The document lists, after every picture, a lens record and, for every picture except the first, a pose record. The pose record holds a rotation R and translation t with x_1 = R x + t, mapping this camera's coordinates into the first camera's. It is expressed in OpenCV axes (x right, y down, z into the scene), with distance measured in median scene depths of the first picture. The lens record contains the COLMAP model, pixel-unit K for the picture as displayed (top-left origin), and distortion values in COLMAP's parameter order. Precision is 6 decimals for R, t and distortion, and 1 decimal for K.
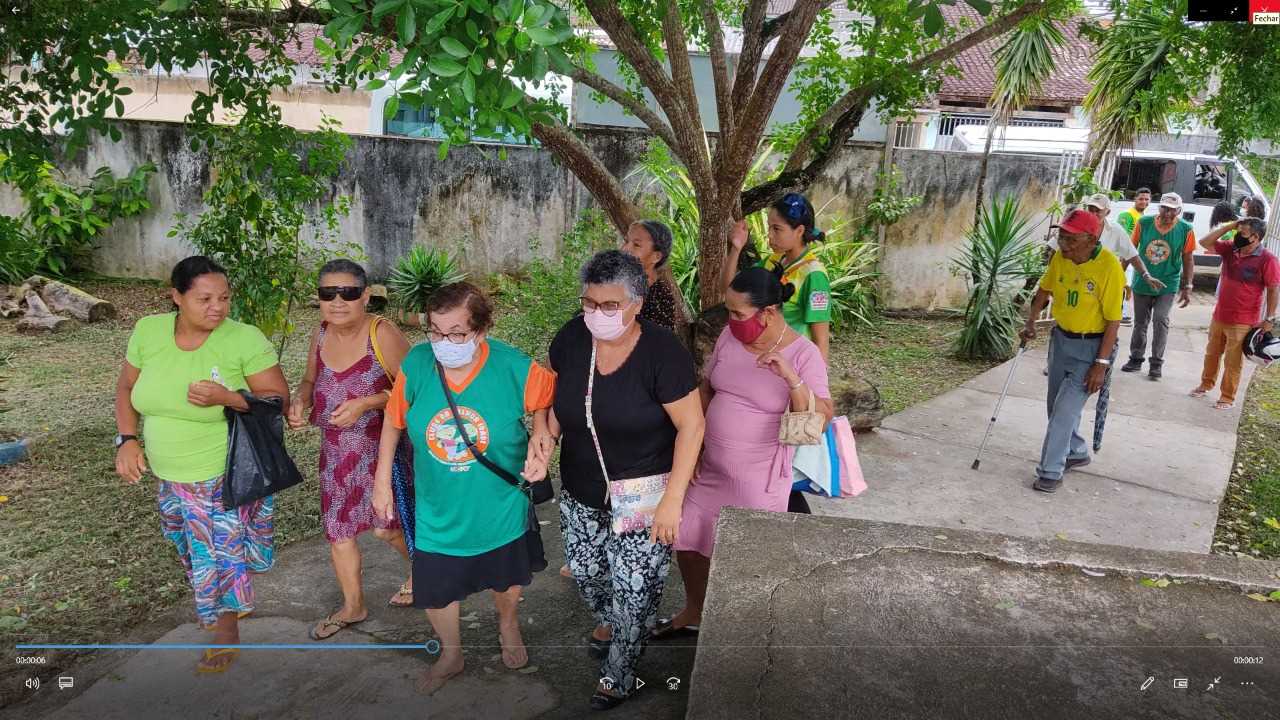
lens RADIAL K [[1043.0, 0, 640.0], [0, 1043.0, 360.0], [0, 0, 1]] dist [0.166930, -0.297348]
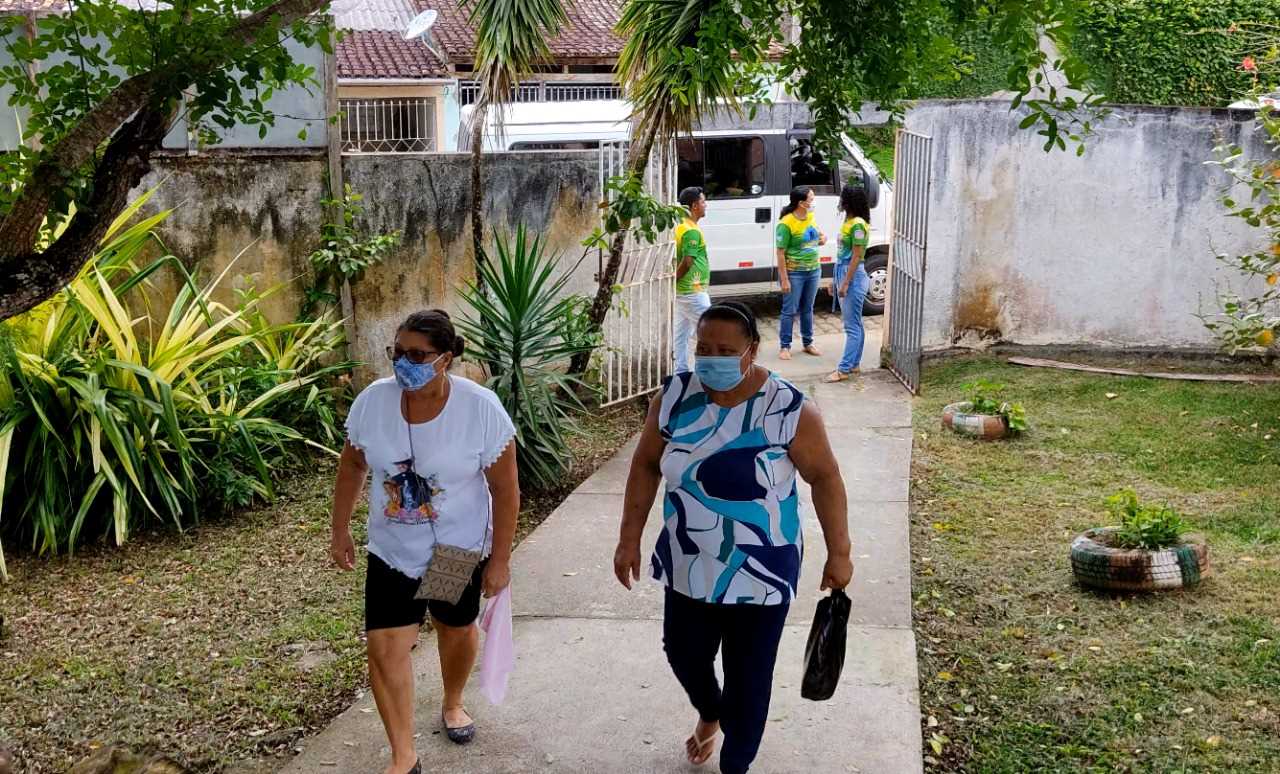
lens RADIAL K [[1533.0, 0, 640.0], [0, 1533.0, 387.0], [0, 0, 1]] dist [0.053780, -0.008867]
pose [[0.926955, -0.134187, 0.350355, 0.073308], [0.147139, 0.989060, -0.010482, -0.036164], [-0.345116, 0.061267, 0.936558, 0.130166]]
